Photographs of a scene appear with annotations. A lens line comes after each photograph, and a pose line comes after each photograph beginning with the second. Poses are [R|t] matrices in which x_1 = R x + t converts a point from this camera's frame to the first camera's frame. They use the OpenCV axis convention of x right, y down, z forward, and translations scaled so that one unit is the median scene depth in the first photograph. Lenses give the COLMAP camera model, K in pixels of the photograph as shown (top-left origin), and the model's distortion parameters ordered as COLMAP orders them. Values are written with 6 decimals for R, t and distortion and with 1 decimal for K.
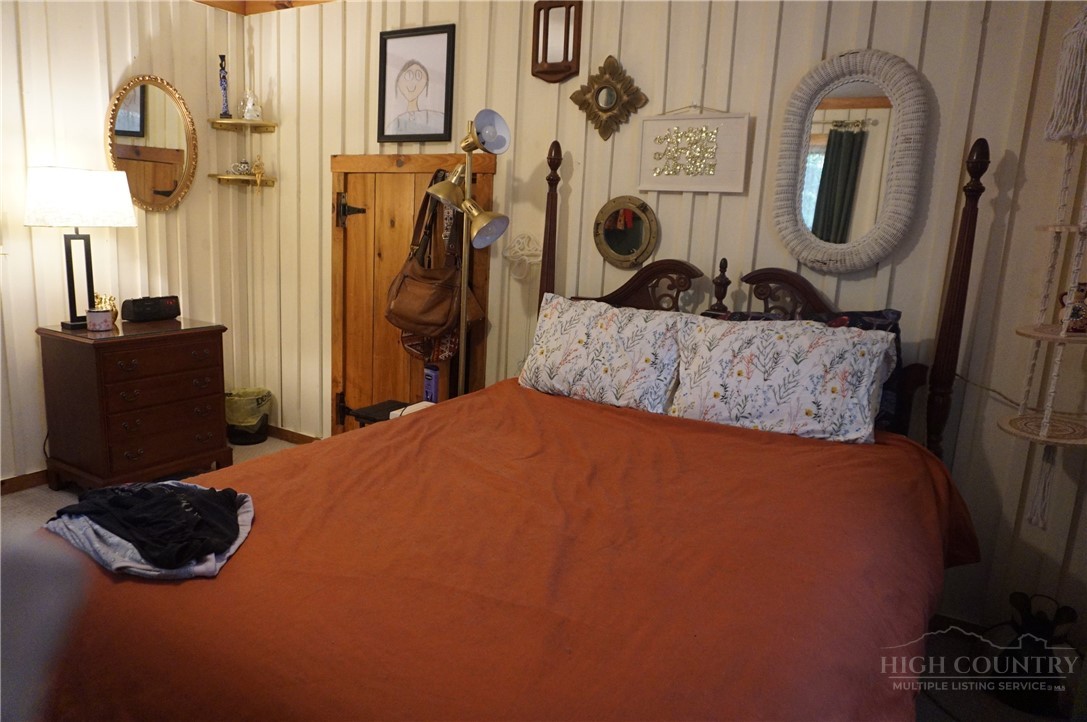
lens RADIAL K [[730.5, 0, 543.5], [0, 730.5, 361.0], [0, 0, 1]] dist [-0.045159, 0.044425]
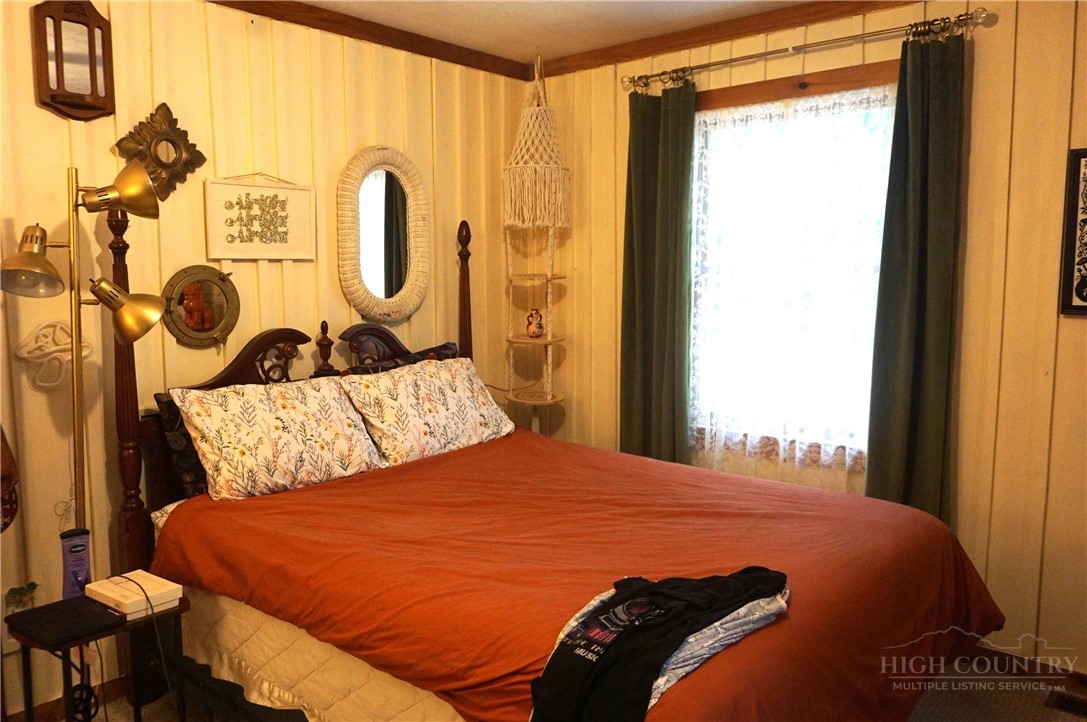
lens RADIAL K [[789.3, 0, 543.5], [0, 789.3, 361.0], [0, 0, 1]] dist [-0.007152, -0.004079]
pose [[0.184006, -0.144513, 0.972244, -0.834452], [0.218309, 0.970437, 0.102928, -0.136735], [-0.958375, 0.193310, 0.210114, 0.477914]]
